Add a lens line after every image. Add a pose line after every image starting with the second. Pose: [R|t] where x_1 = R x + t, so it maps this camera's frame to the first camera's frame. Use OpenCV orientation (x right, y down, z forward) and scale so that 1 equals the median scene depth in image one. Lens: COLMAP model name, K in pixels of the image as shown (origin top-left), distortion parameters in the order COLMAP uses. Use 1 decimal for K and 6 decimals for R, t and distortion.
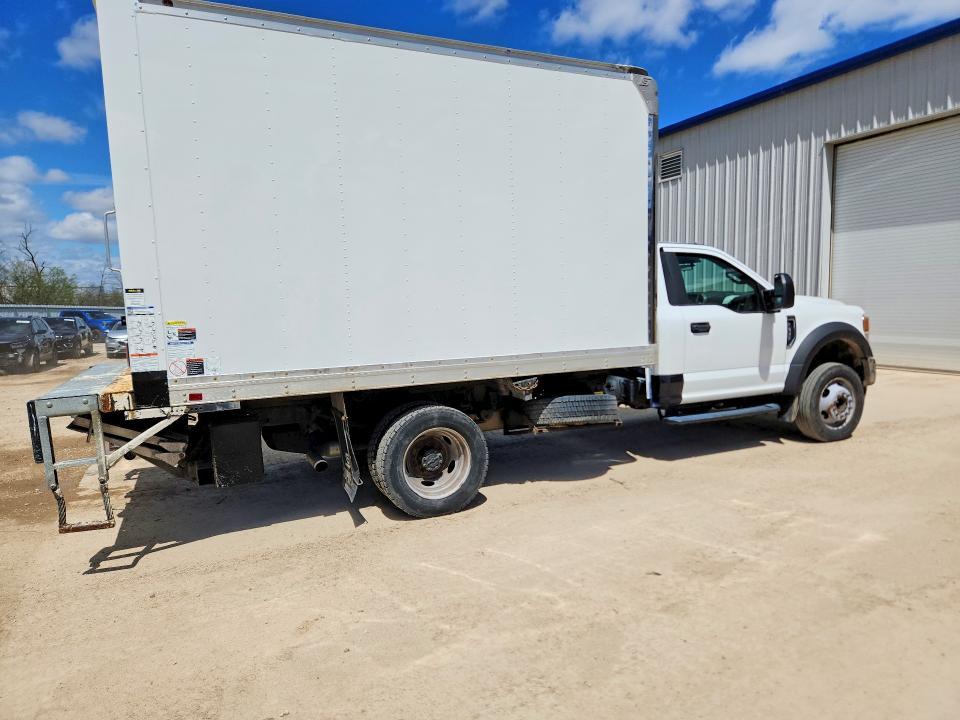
lens RADIAL K [[633.5, 0, 480.0], [0, 633.5, 360.0], [0, 0, 1]] dist [0.005396, 0.001881]
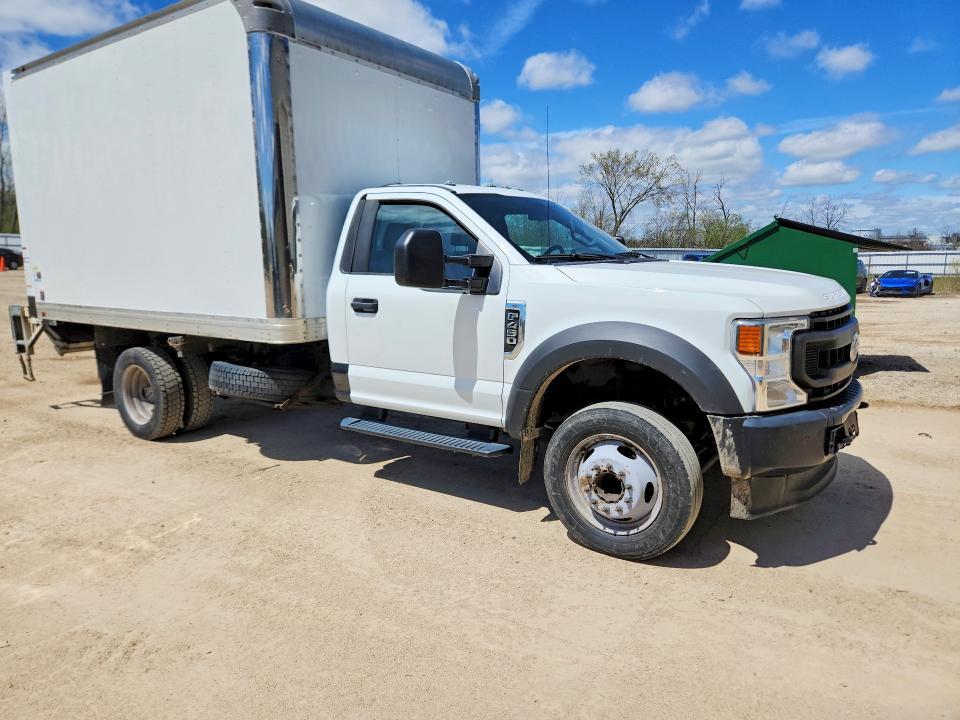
lens RADIAL K [[647.5, 0, 480.9], [0, 647.5, 348.3], [0, 0, 1]] dist [0.005456, 0.001433]
pose [[0.535400, 0.146368, -0.831819, 1.052307], [-0.087358, 0.989184, 0.117830, -0.102348], [0.840069, 0.009580, 0.542395, 0.721524]]
